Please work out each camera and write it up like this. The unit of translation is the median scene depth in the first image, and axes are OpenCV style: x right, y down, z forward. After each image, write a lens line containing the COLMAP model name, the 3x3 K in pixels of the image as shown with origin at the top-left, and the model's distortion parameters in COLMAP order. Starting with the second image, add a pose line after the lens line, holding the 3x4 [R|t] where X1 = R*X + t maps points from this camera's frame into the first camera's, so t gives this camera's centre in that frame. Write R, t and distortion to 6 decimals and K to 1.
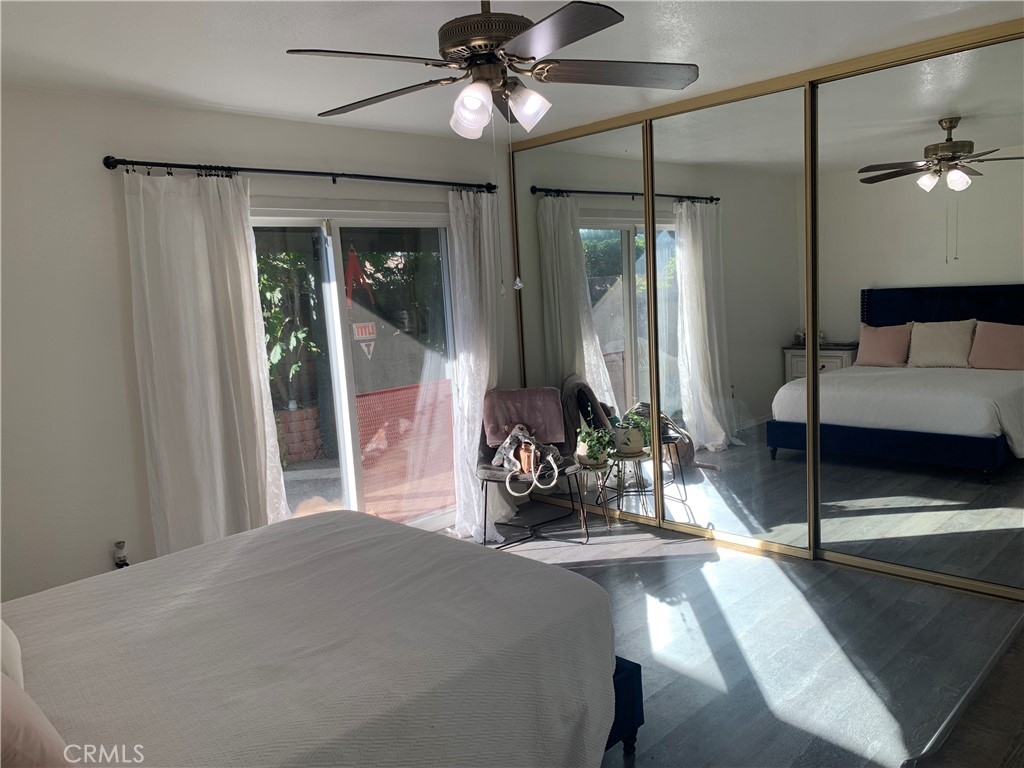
lens RADIAL K [[782.9, 0, 515.1], [0, 782.9, 378.9], [0, 0, 1]] dist [0.028976, -0.029175]
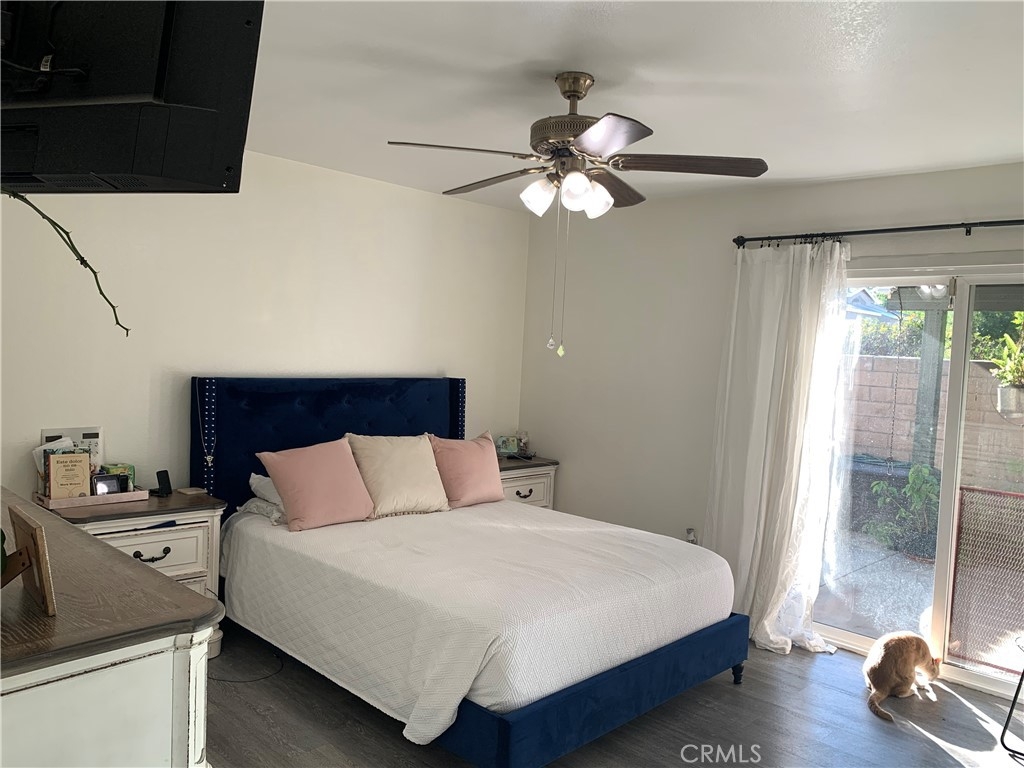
lens RADIAL K [[782.9, 0, 515.1], [0, 782.9, 378.9], [0, 0, 1]] dist [0.028976, -0.029175]
pose [[-0.003865, 0.096650, -0.995311, 0.778063], [-0.181918, 0.978642, 0.095738, -0.110575], [0.983306, 0.181435, 0.013800, 0.660575]]
